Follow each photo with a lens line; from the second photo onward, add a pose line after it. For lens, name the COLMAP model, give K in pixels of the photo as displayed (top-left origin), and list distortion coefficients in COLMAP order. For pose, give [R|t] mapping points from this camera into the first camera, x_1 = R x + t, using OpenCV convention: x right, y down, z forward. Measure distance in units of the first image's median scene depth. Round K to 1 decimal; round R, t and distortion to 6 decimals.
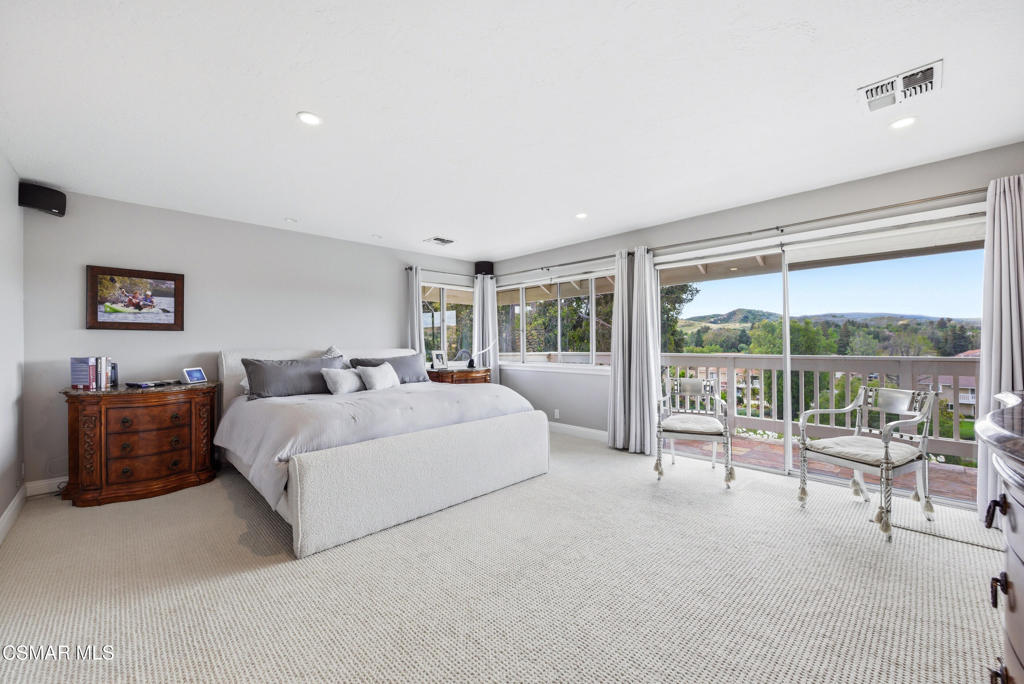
lens RADIAL K [[409.1, 0, 512.2], [0, 409.1, 341.1], [0, 0, 1]] dist [-0.002974, -0.000764]
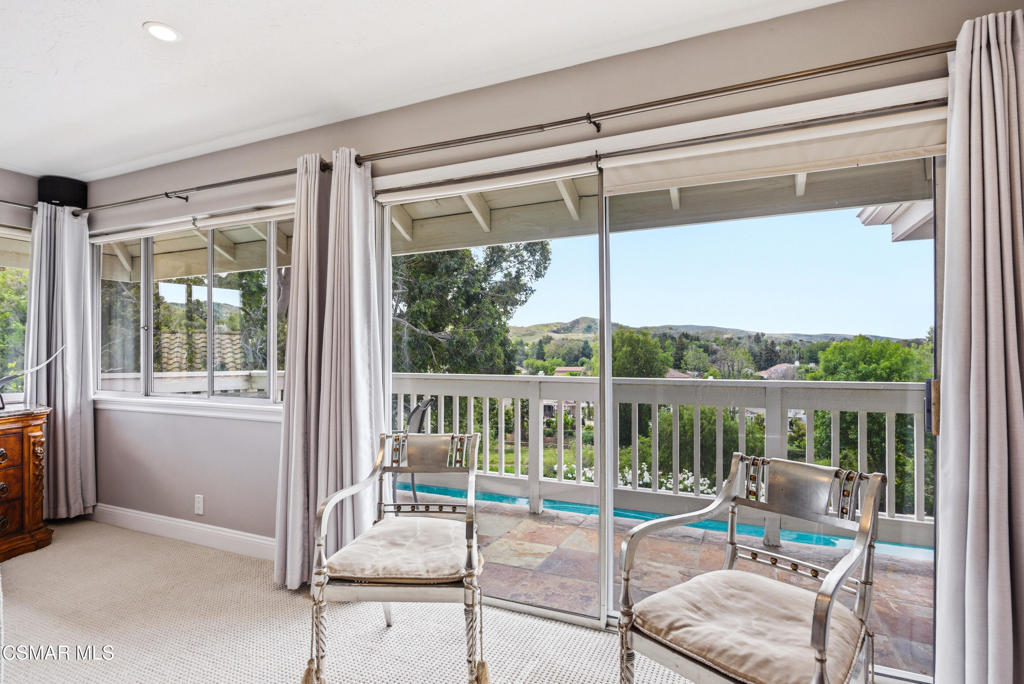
lens RADIAL K [[518.7, 0, 512.9], [0, 518.7, 347.2], [0, 0, 1]] dist [-0.005270, 0.000016]
pose [[0.930986, 0.013257, 0.364815, 0.199648], [-0.010072, 0.999893, -0.010634, -0.001153], [-0.364917, 0.006226, 0.931019, 0.268923]]
